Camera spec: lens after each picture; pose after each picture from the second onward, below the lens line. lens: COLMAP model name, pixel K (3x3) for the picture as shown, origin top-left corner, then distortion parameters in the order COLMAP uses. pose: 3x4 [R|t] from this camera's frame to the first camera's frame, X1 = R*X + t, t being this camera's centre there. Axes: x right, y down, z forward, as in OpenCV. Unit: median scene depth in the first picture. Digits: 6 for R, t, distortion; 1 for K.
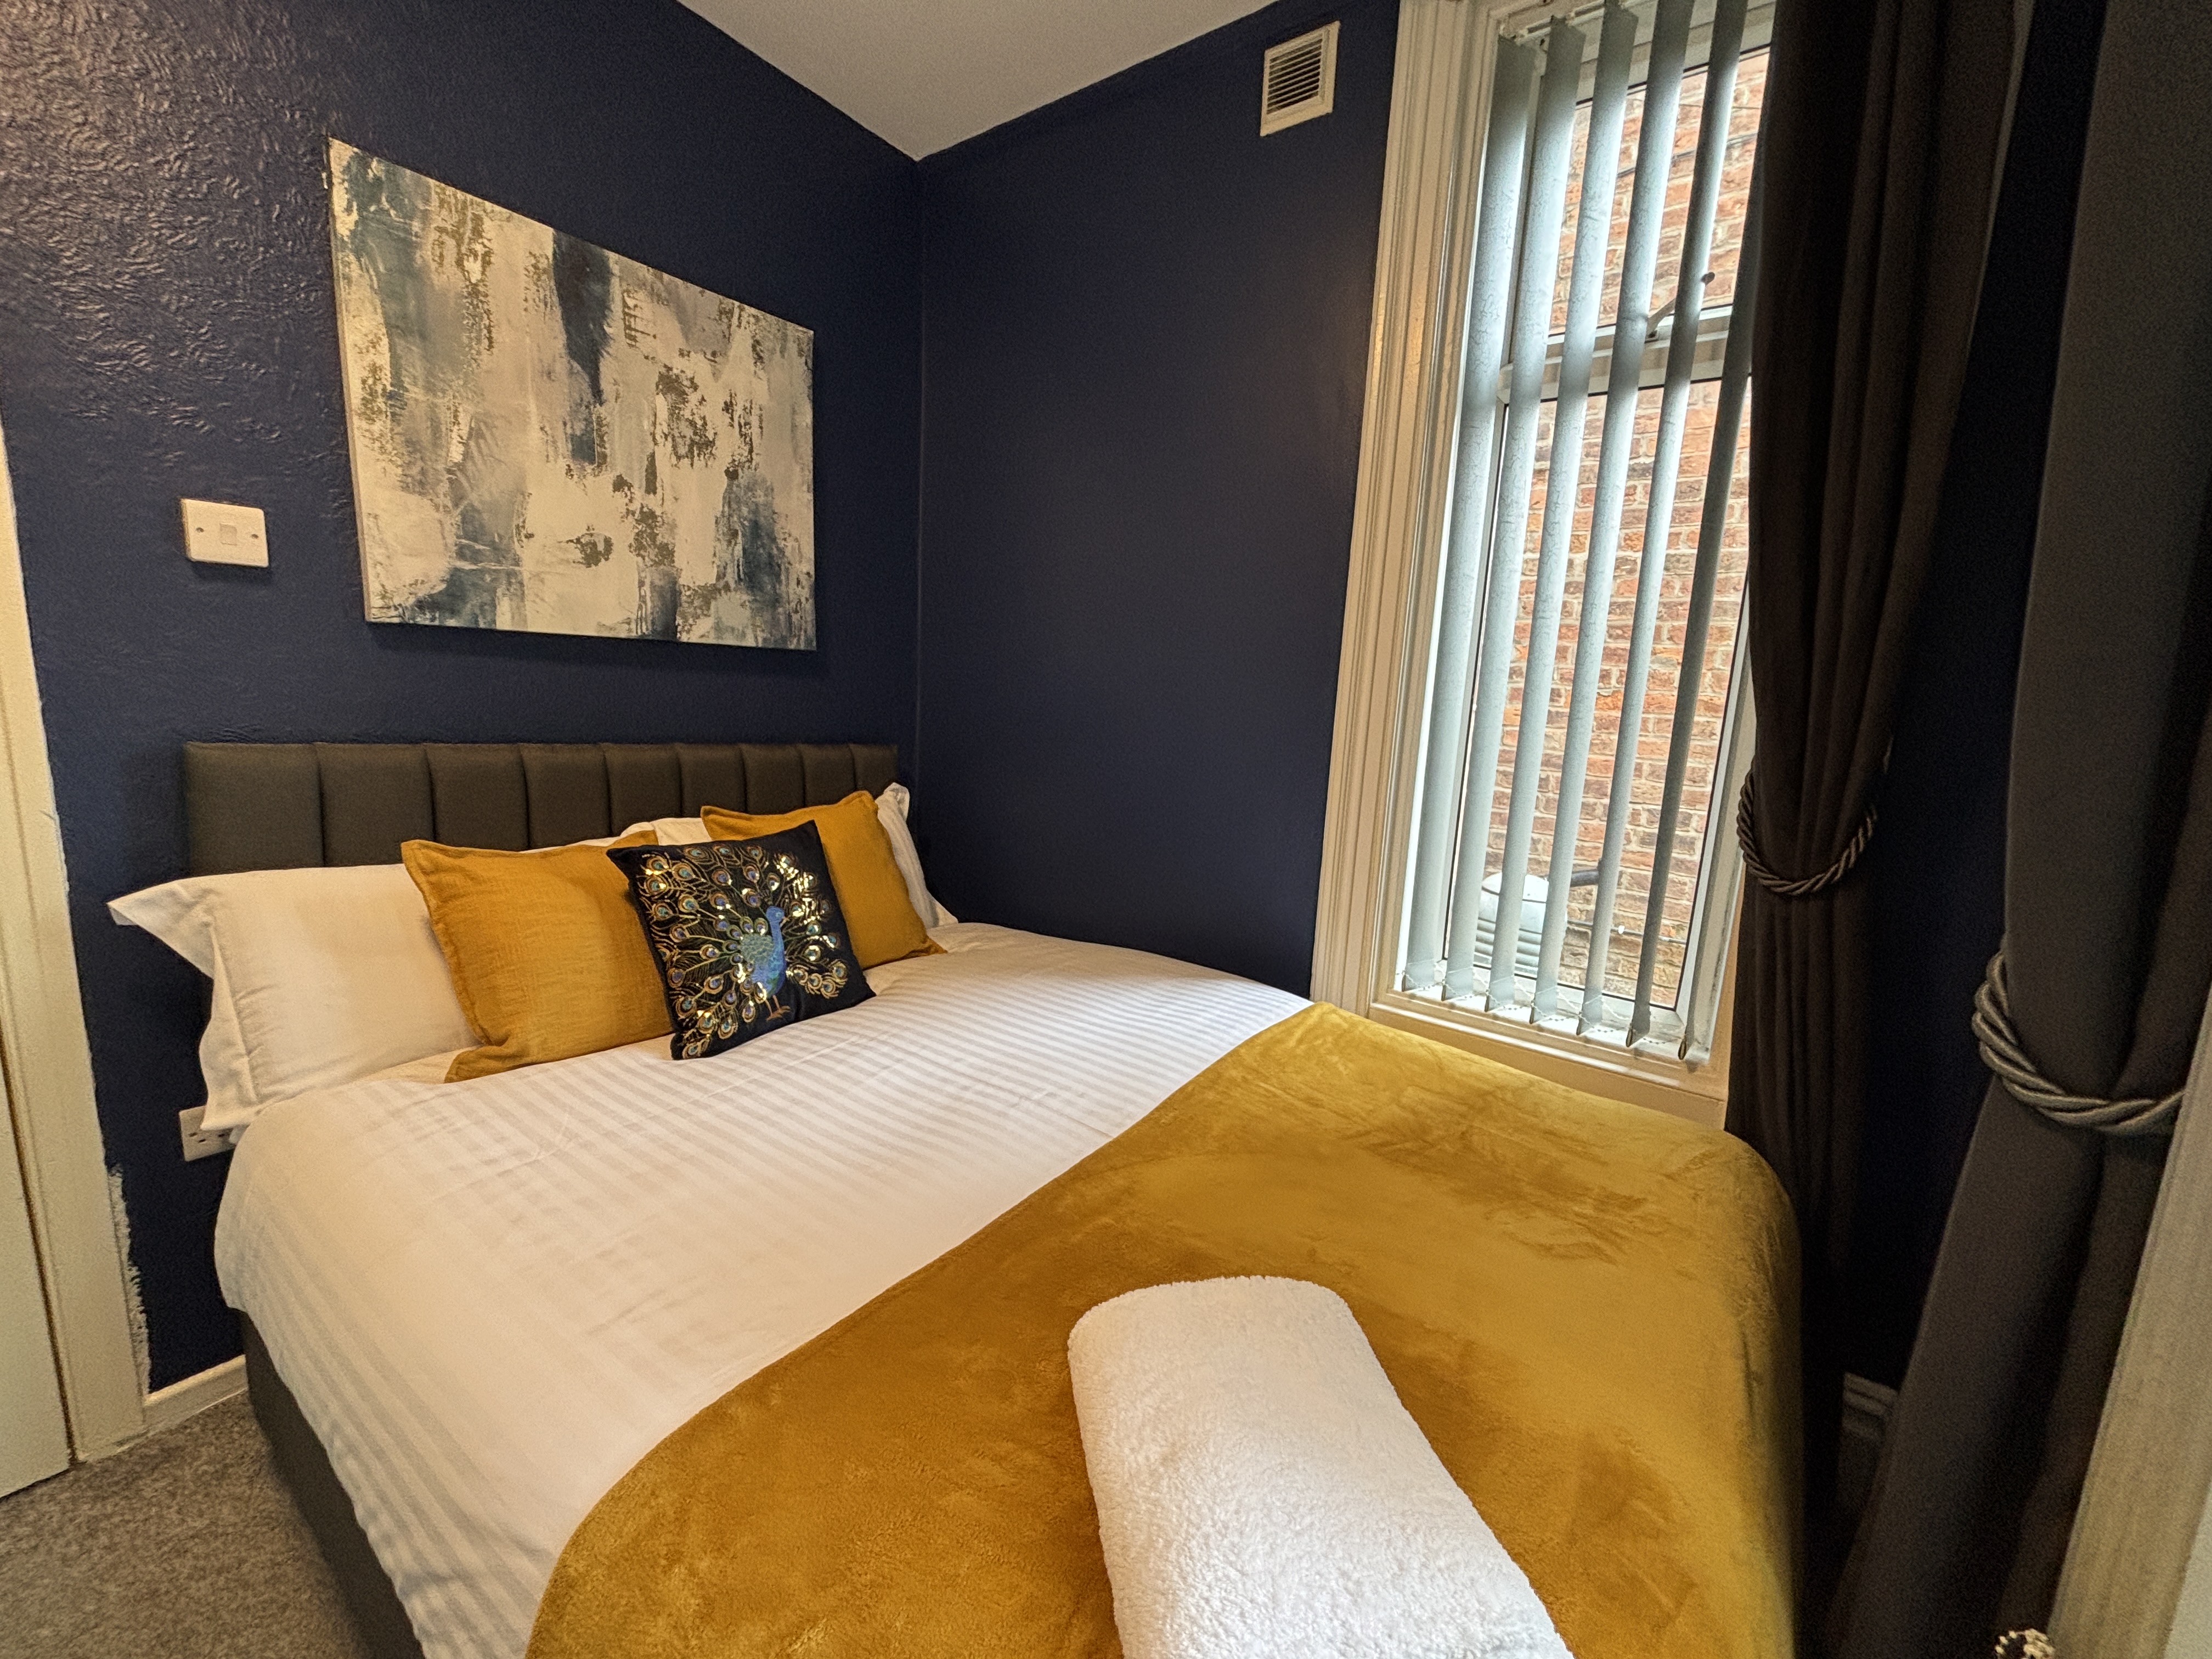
lens RADIAL K [[891.4, 0, 1105.5], [0, 891.4, 825.3], [0, 0, 1]] dist [-0.000016, 0.000408]
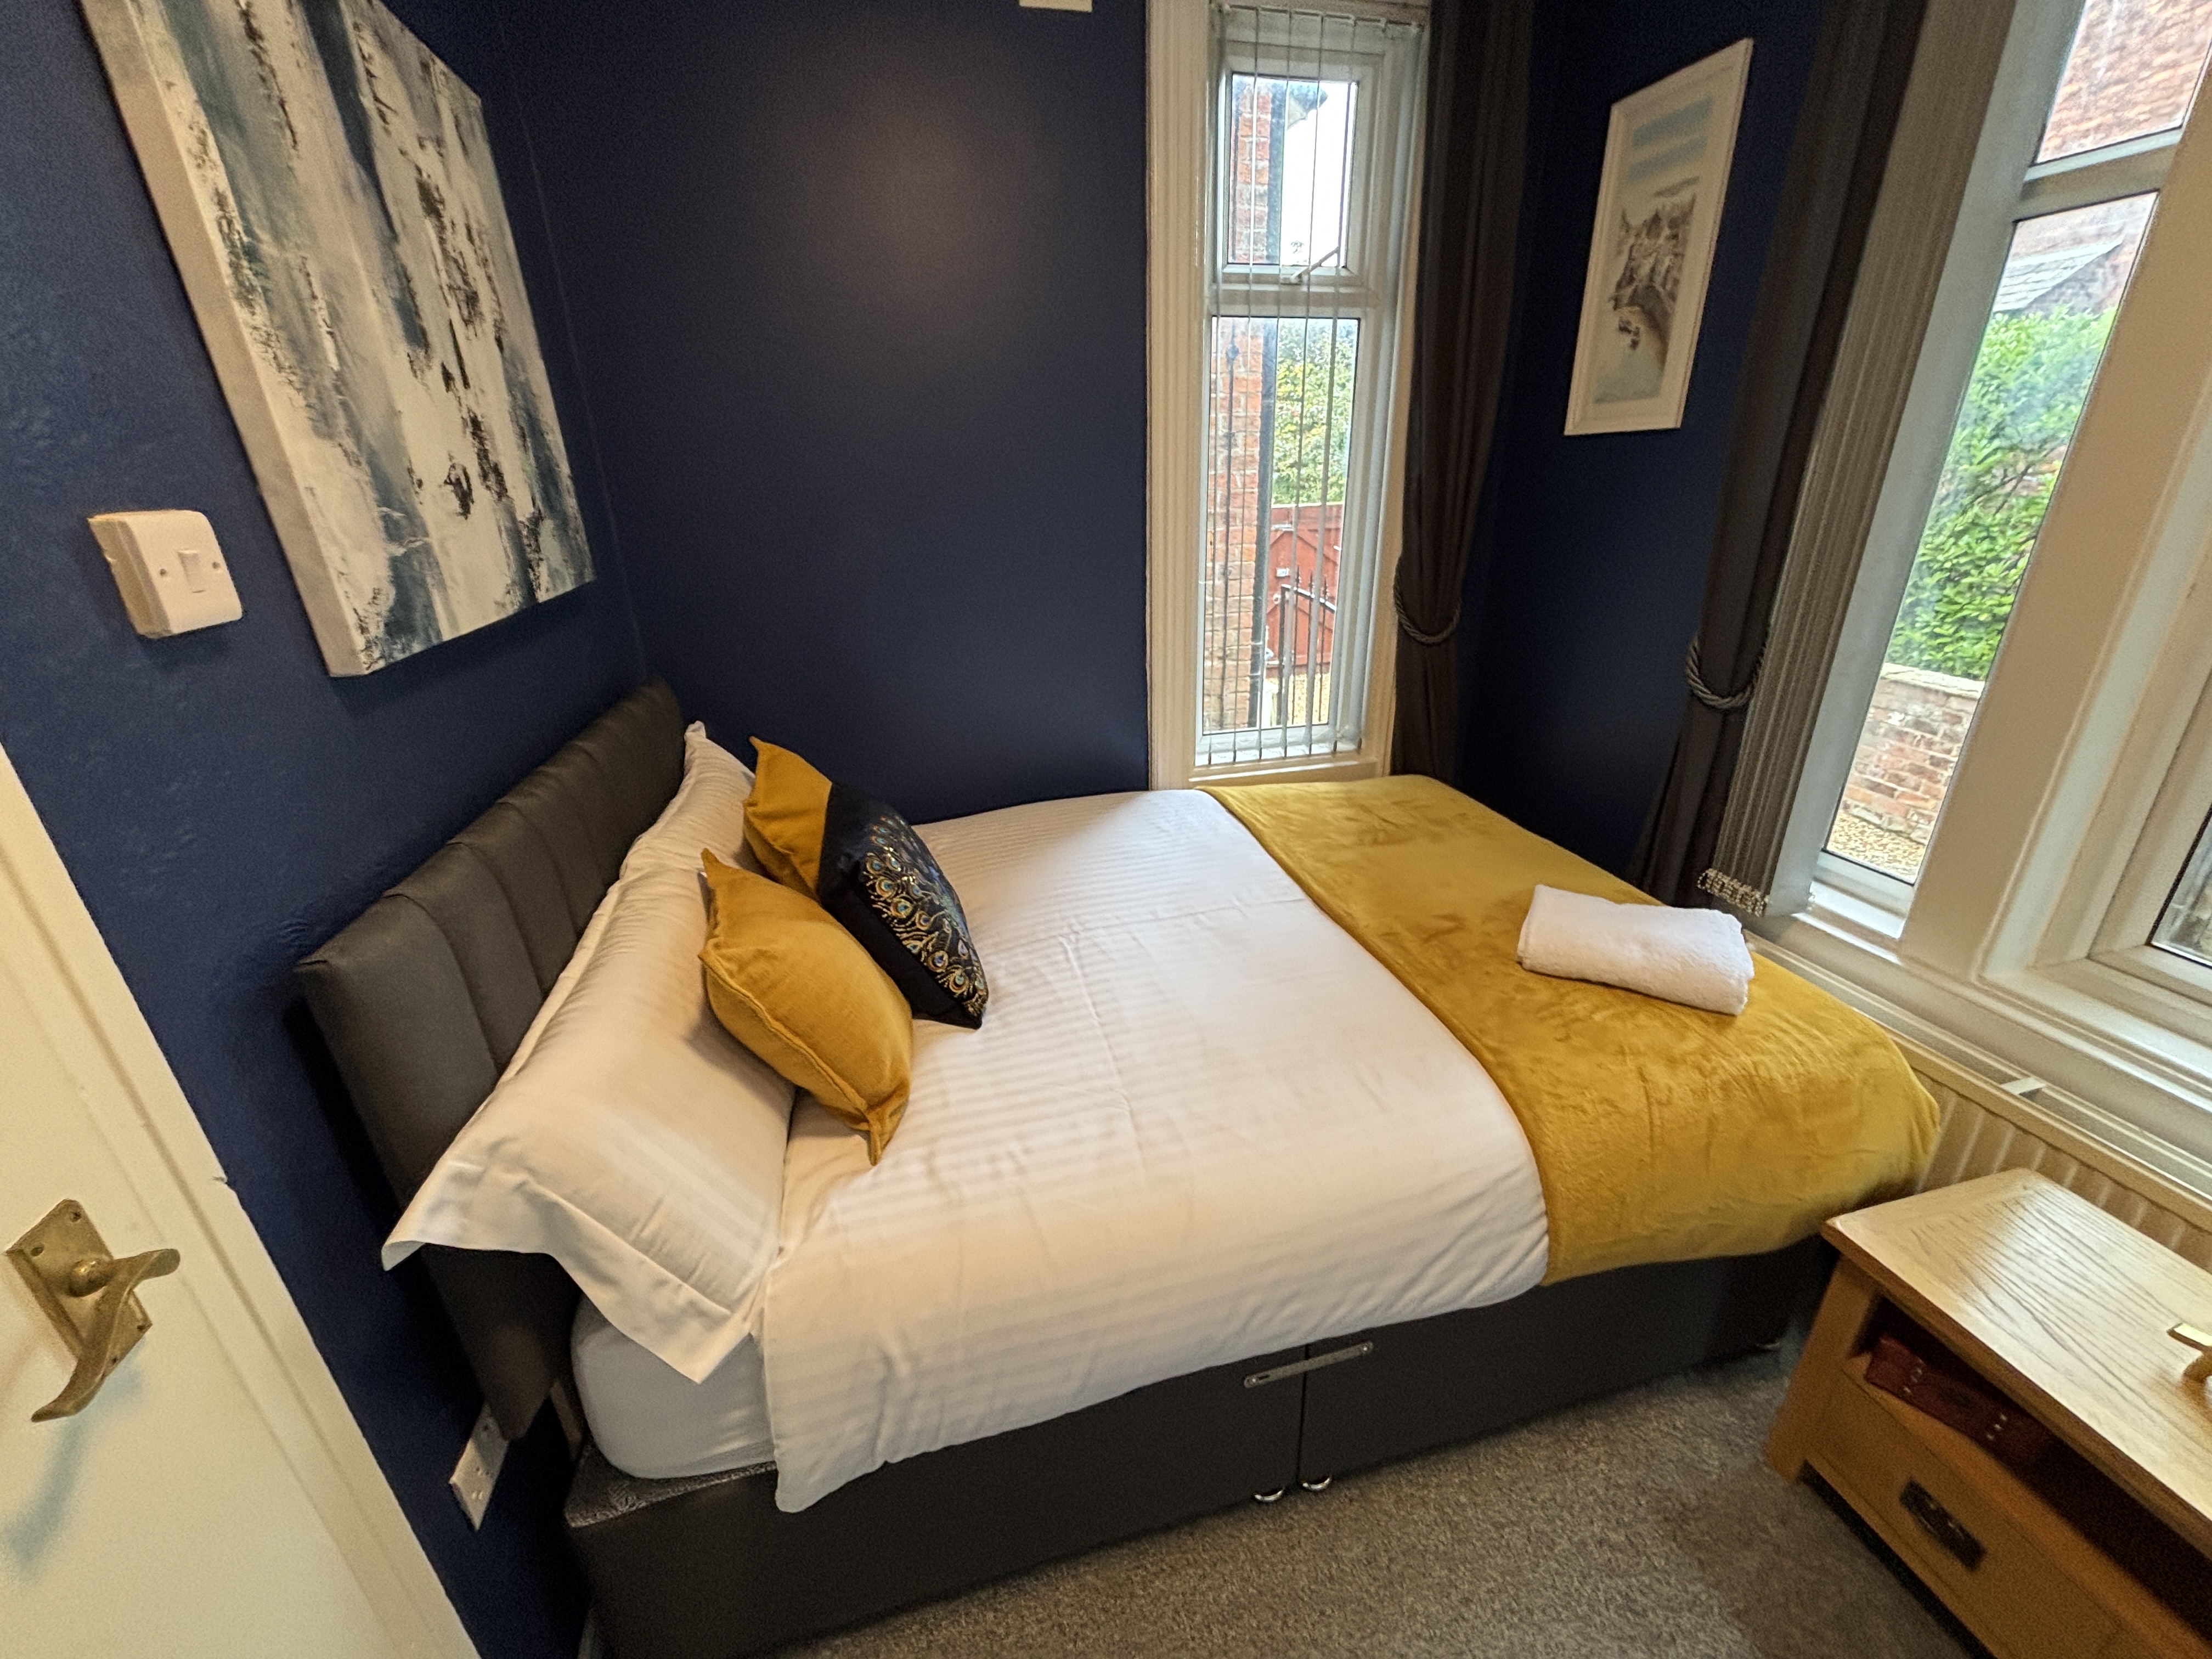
lens RADIAL K [[891.4, 0, 1105.5], [0, 891.4, 825.3], [0, 0, 1]] dist [-0.000016, 0.000408]
pose [[0.633201, -0.347879, 0.691403, -0.846149], [0.178146, 0.934821, 0.307204, -0.202513], [-0.753207, -0.071351, 0.653902, 0.201375]]
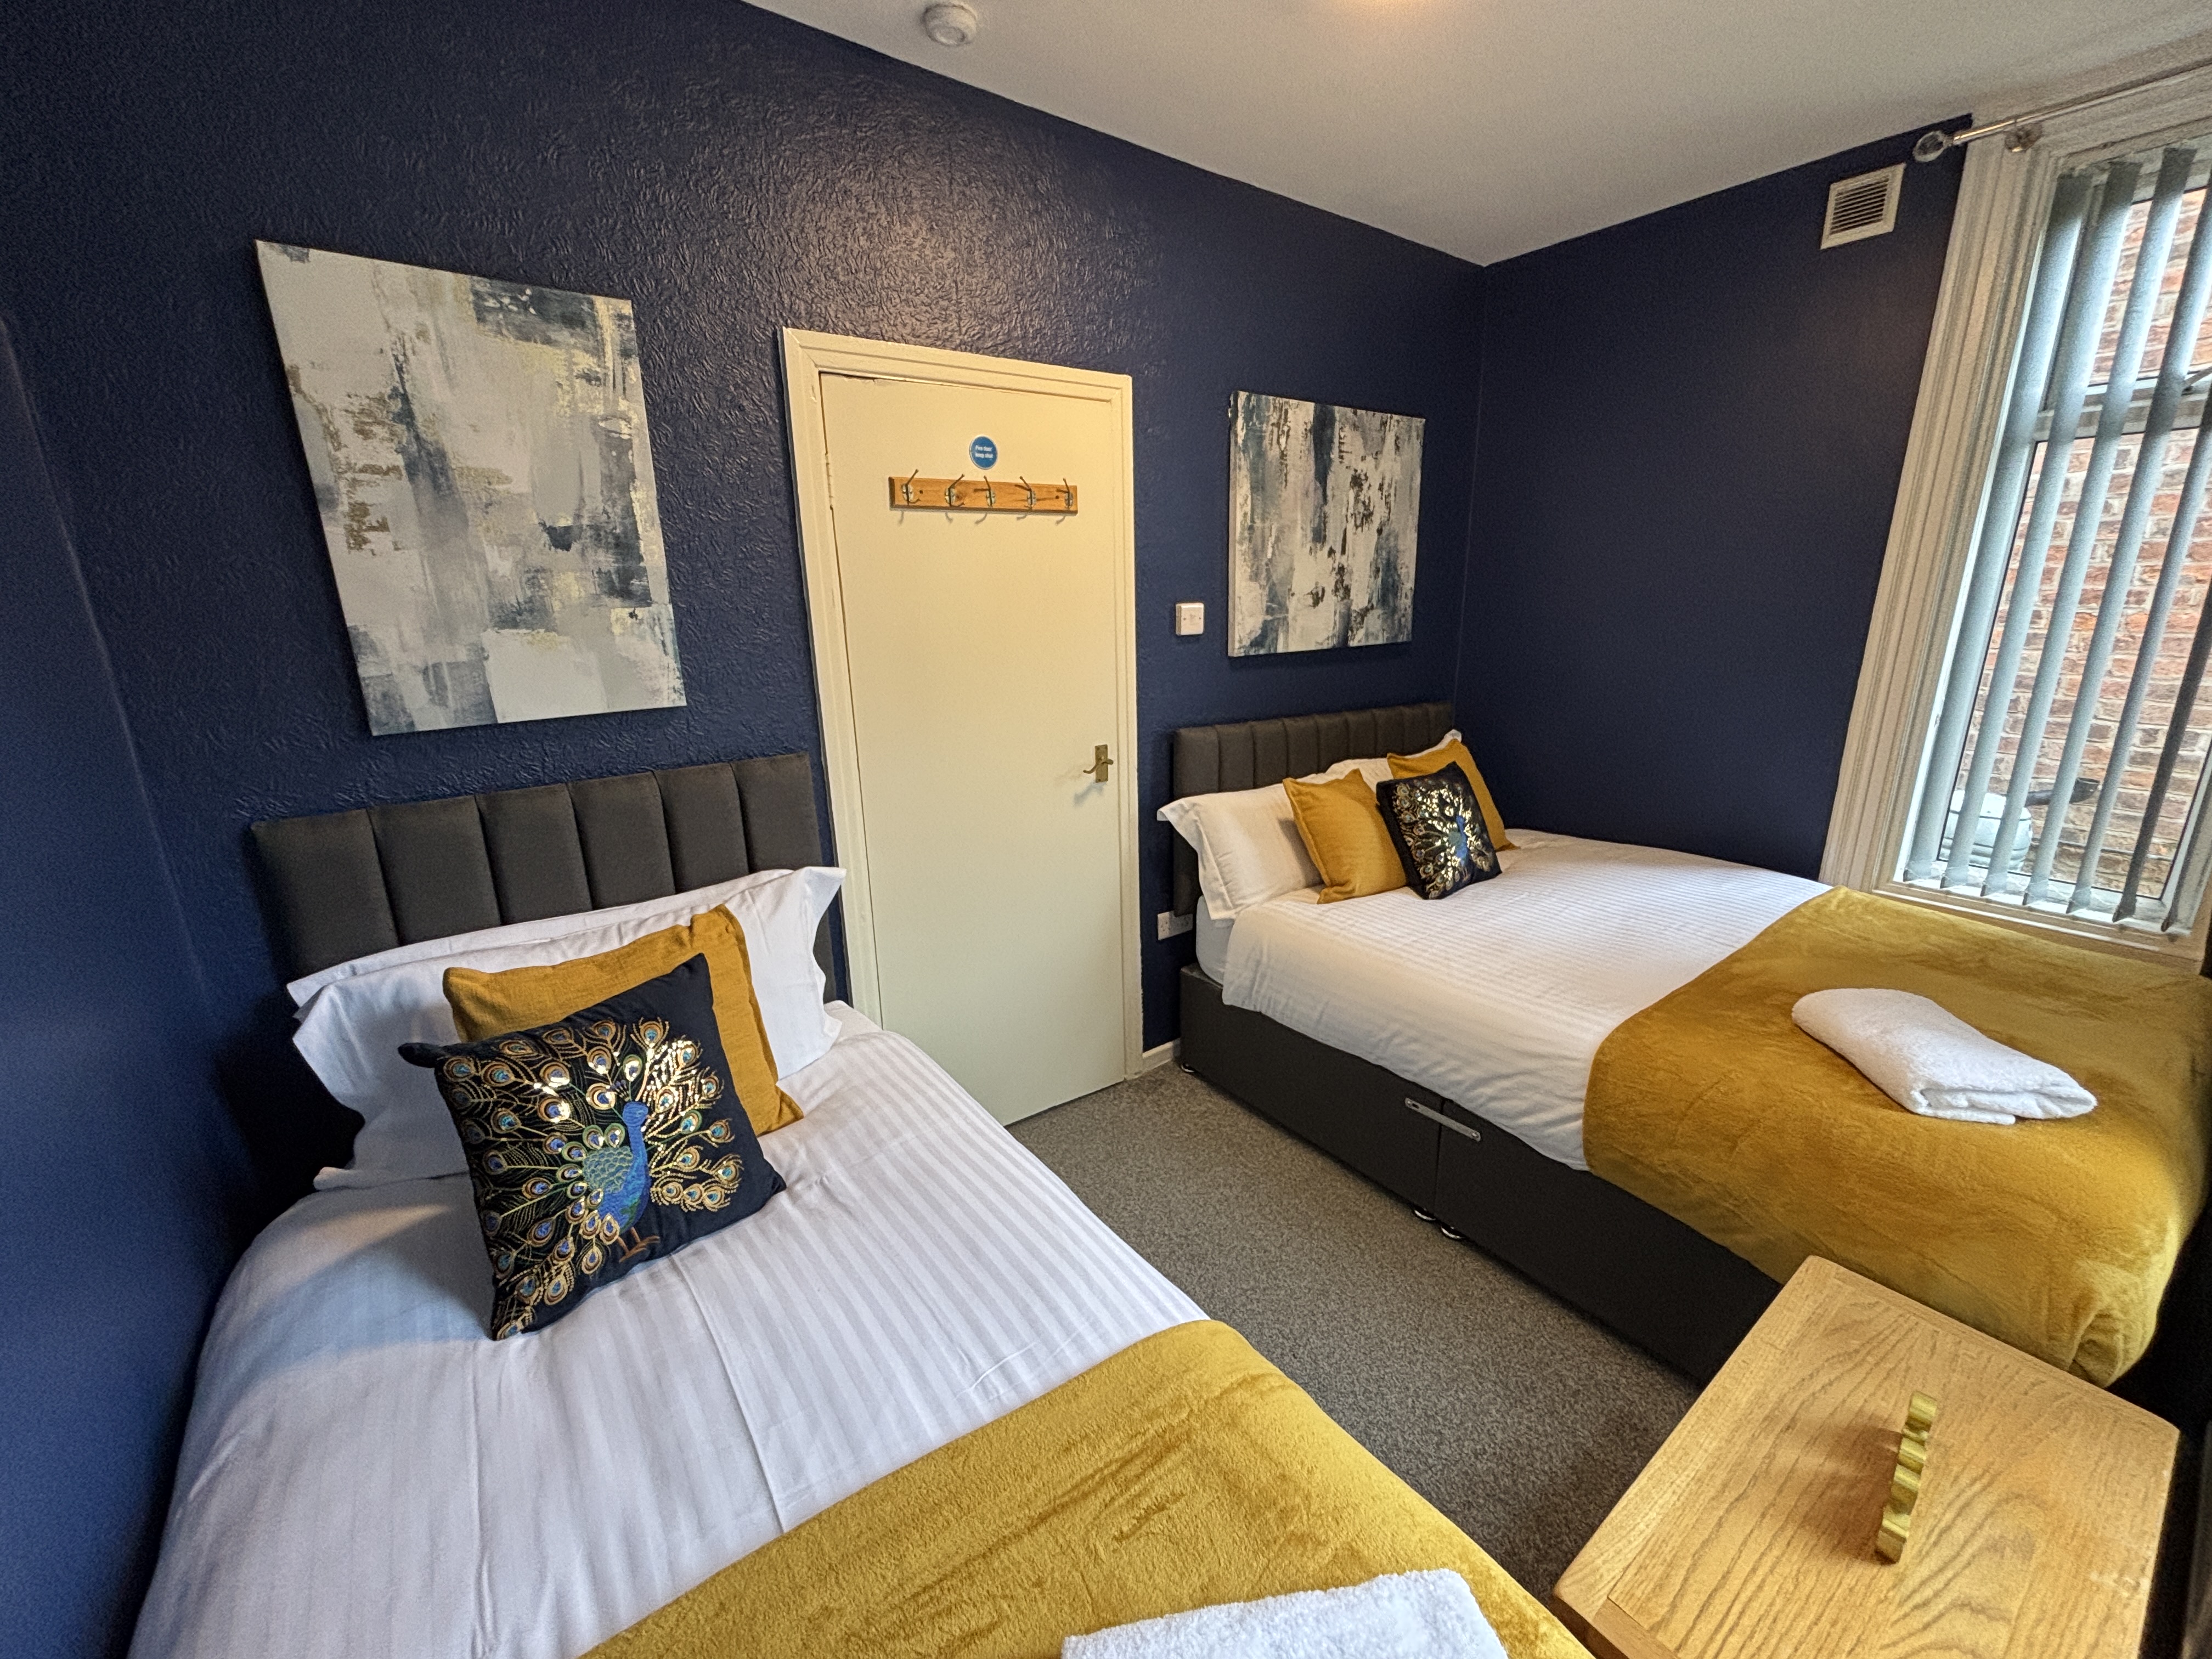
lens RADIAL K [[891.4, 0, 1105.5], [0, 891.4, 825.3], [0, 0, 1]] dist [-0.000016, 0.000408]
pose [[0.952905, 0.014708, -0.302911, -0.461410], [0.015330, 0.995210, 0.096549, -0.057524], [0.302880, -0.096646, 0.948116, -0.730434]]
